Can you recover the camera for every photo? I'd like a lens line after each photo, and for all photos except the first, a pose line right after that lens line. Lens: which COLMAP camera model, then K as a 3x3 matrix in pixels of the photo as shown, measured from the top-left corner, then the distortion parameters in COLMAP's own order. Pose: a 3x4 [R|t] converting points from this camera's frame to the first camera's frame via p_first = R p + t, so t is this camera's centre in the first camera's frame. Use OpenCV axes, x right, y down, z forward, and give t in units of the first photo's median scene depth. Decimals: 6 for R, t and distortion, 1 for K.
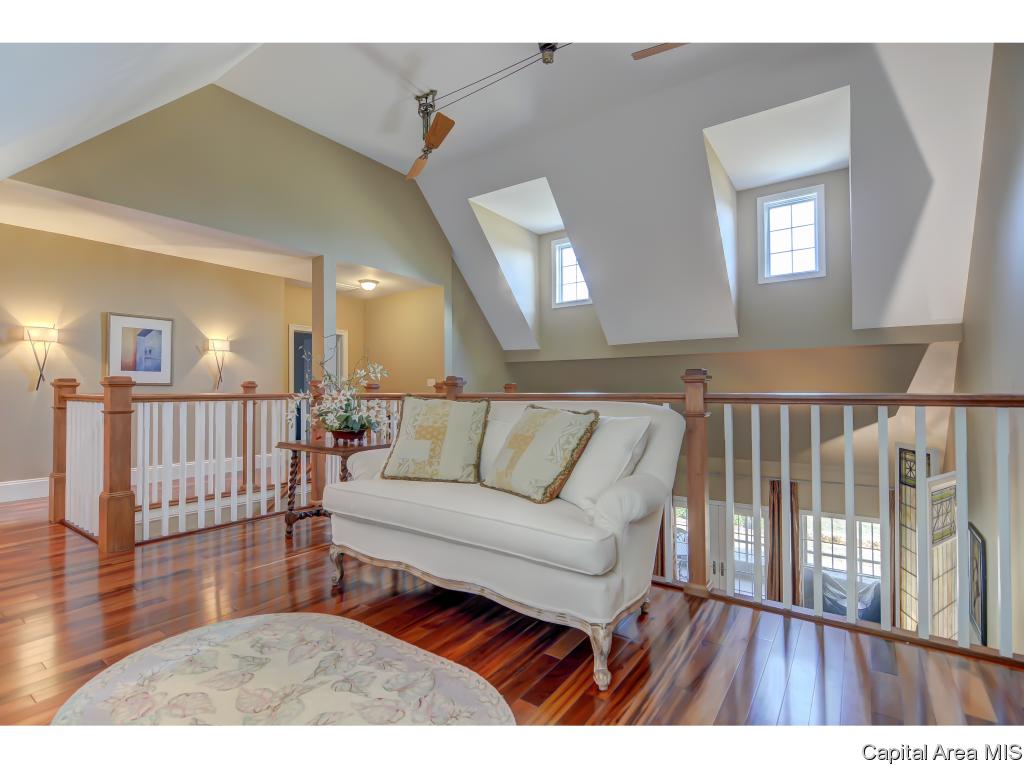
lens RADIAL K [[494.1, 0, 506.8], [0, 494.1, 382.7], [0, 0, 1]] dist [-0.002151, -0.001982]
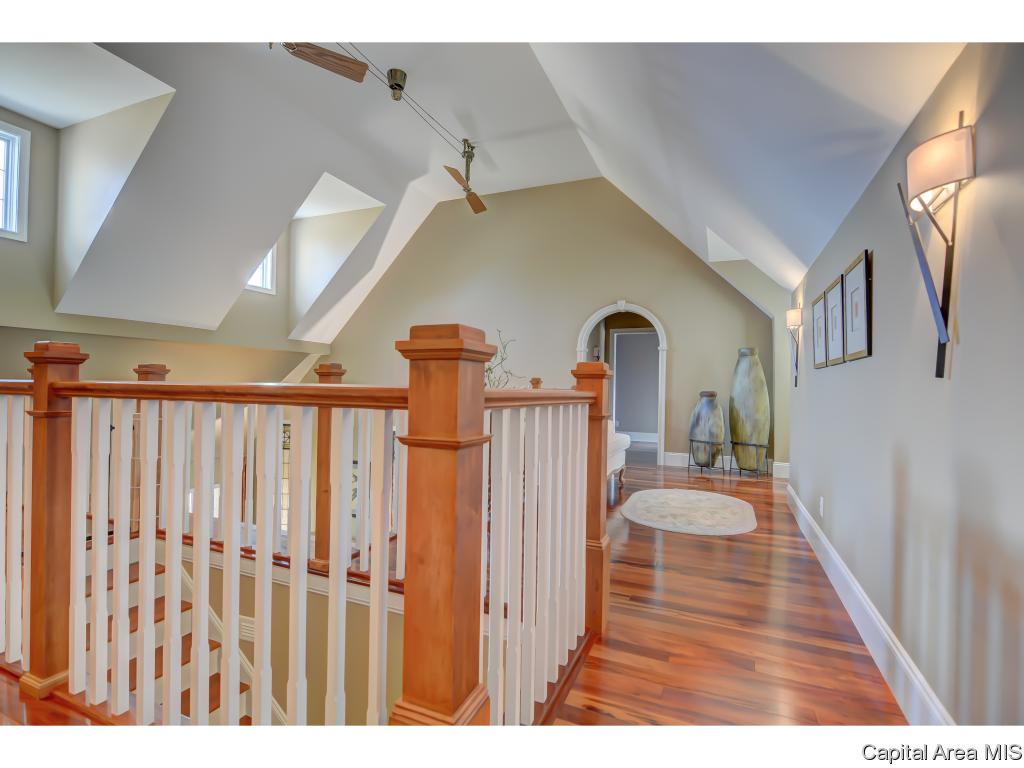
lens RADIAL K [[494.1, 0, 506.8], [0, 494.1, 382.7], [0, 0, 1]] dist [-0.002151, -0.001982]
pose [[-0.211476, 0.004965, 0.977371, -1.048959], [-0.026842, 0.999580, -0.010886, 0.017773], [-0.977015, -0.028537, -0.211254, 0.933768]]
